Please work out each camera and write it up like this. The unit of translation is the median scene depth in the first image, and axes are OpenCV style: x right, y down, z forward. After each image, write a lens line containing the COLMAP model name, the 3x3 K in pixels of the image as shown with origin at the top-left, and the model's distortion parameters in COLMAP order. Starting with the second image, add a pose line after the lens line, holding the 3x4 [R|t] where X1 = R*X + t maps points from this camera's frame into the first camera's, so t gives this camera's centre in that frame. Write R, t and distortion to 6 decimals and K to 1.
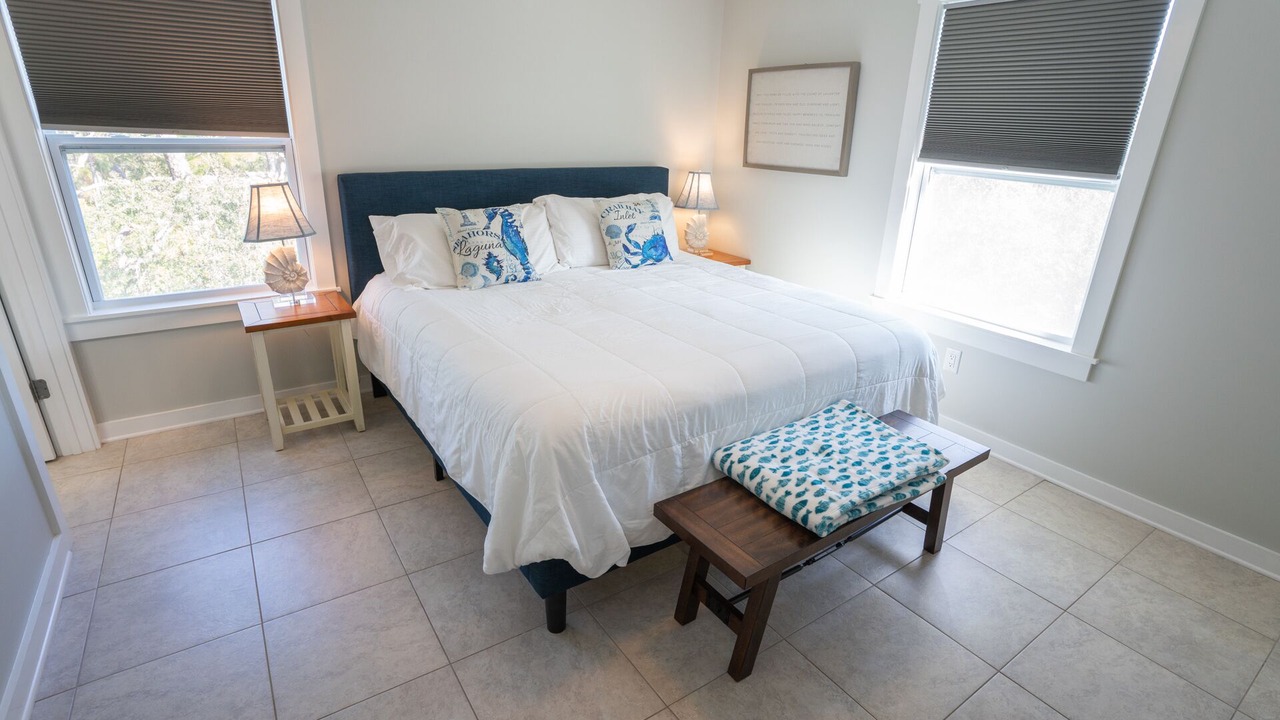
lens RADIAL K [[627.8, 0, 635.8], [0, 627.8, 367.5], [0, 0, 1]] dist [-0.051049, 0.016538]
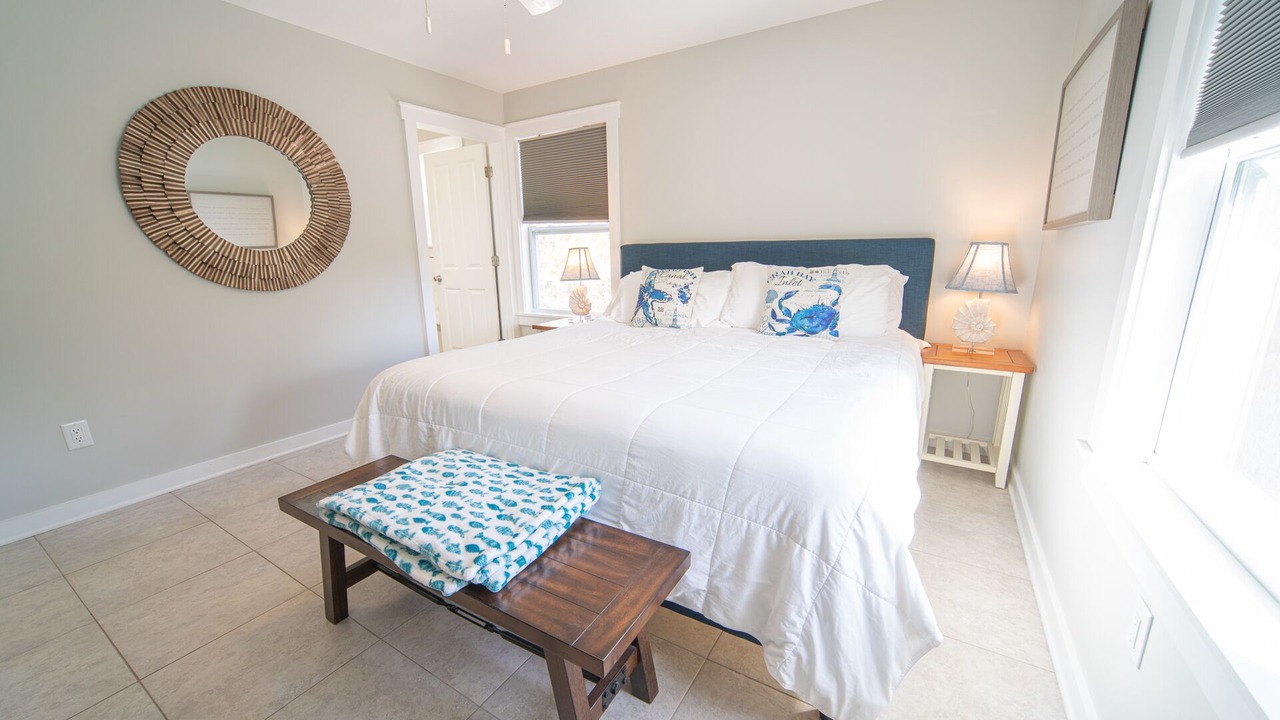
lens RADIAL K [[488.6, 0, 633.7], [0, 488.6, 363.7], [0, 0, 1]] dist [-0.014163, 0.001999]
pose [[0.403445, 0.170049, -0.899064, 0.821270], [-0.307116, 0.950744, 0.042008, -0.115528], [0.861923, 0.259169, 0.435798, 0.708697]]
